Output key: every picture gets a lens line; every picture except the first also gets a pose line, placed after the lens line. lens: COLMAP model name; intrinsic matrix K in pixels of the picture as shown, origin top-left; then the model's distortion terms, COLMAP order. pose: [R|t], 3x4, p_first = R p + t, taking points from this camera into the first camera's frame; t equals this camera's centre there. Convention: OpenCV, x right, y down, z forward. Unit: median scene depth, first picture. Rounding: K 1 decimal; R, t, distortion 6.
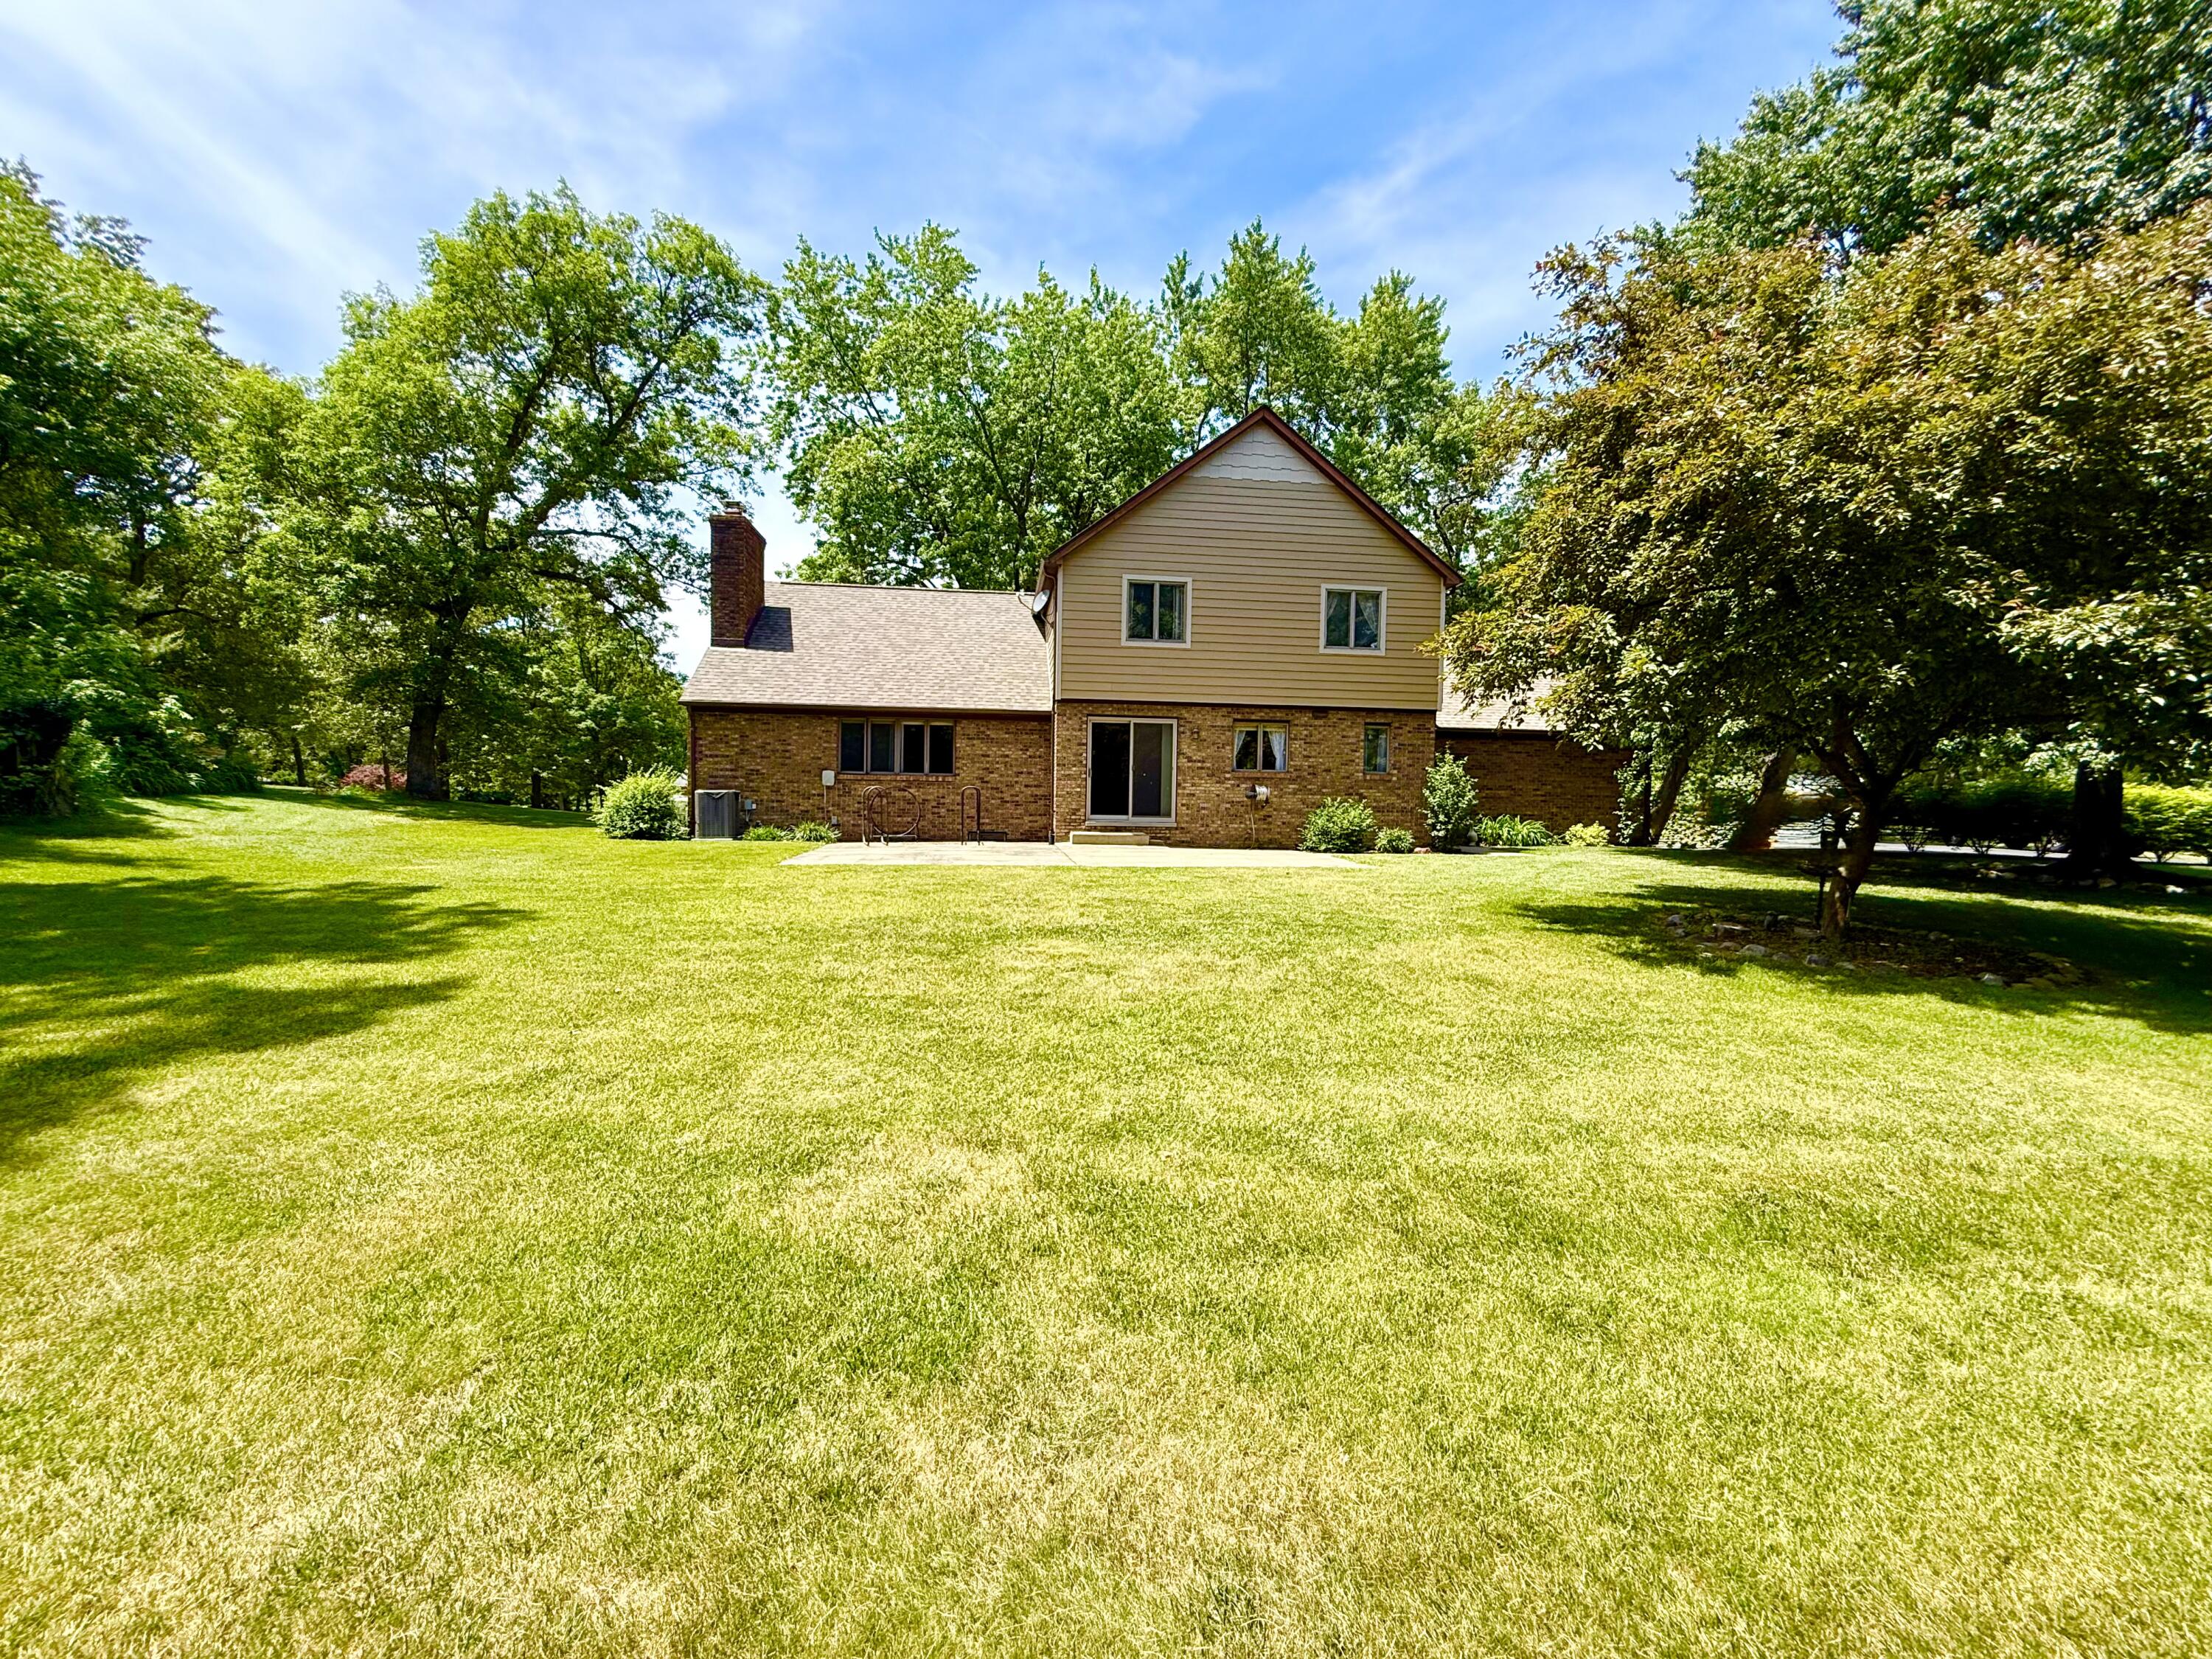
lens RADIAL K [[883.7, 0, 1108.6], [0, 883.7, 823.3], [0, 0, 1]] dist [-0.000117, 0.000295]
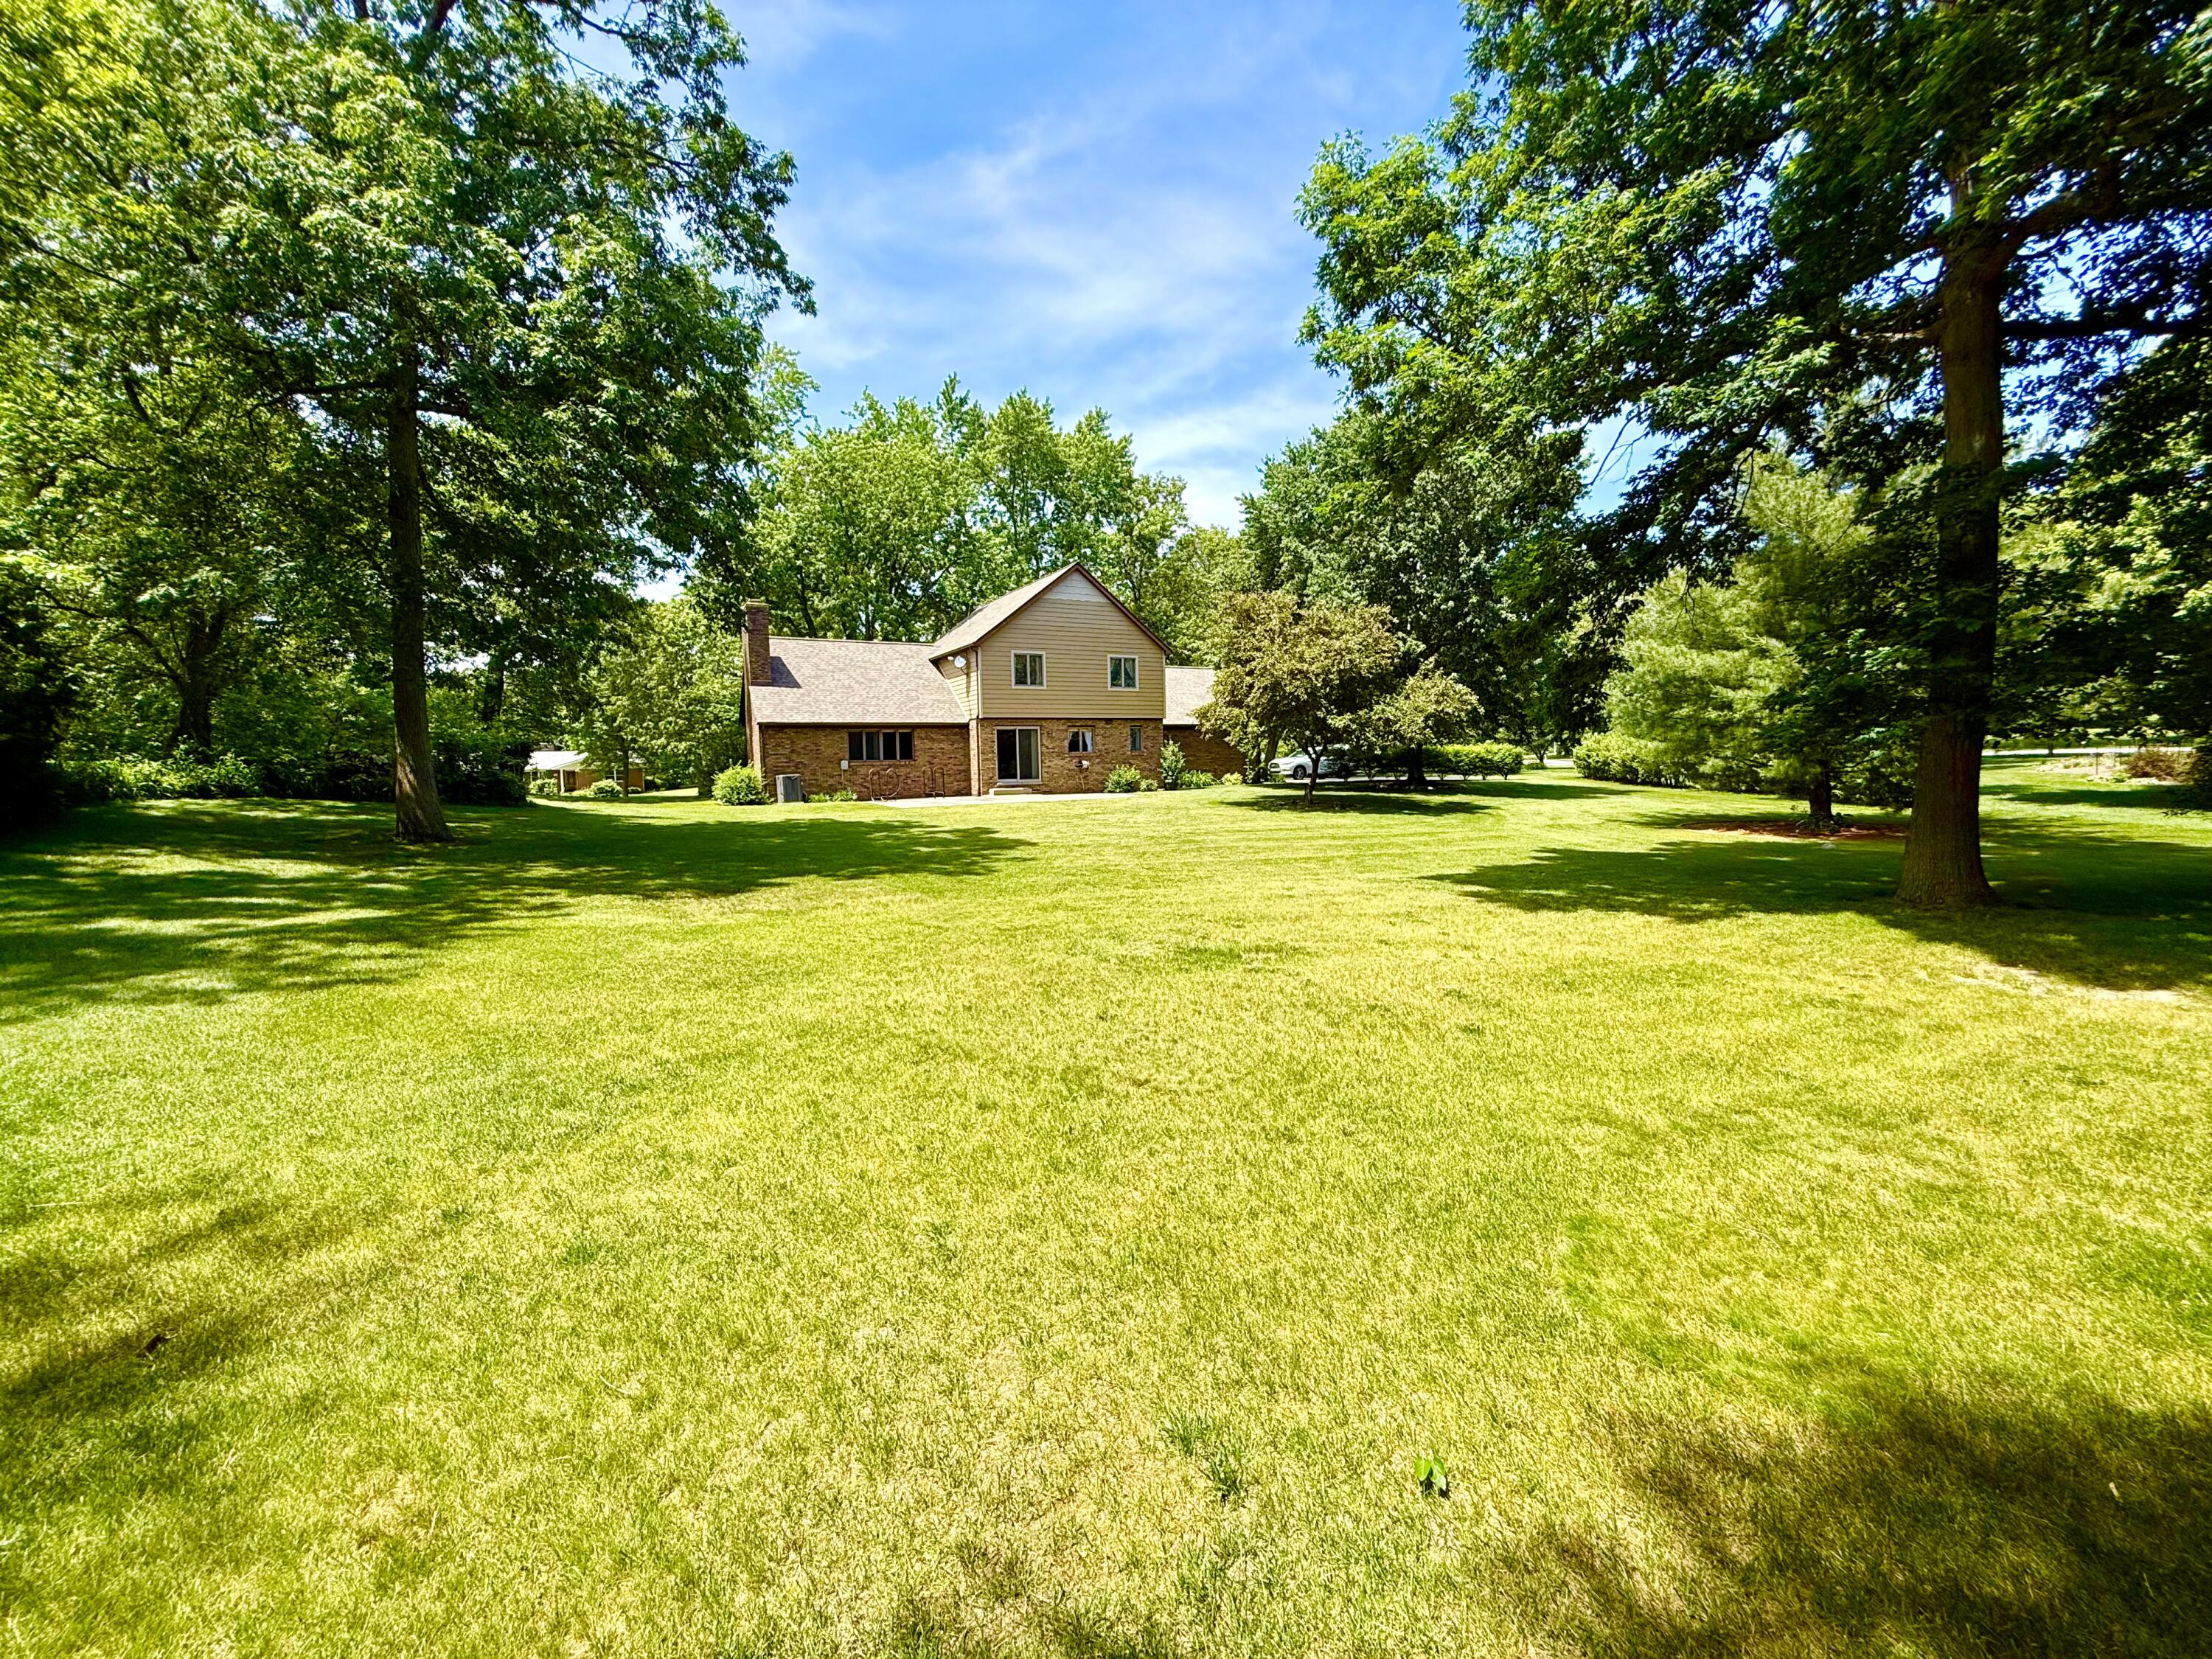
lens RADIAL K [[883.7, 0, 1104.5], [0, 883.7, 831.3], [0, 0, 1]] dist [-0.000117, 0.000295]
pose [[0.925754, -0.066451, 0.372242, -0.499477], [0.046351, 0.996956, 0.062700, -0.007594], [-0.375275, -0.040791, 0.926015, -0.782024]]
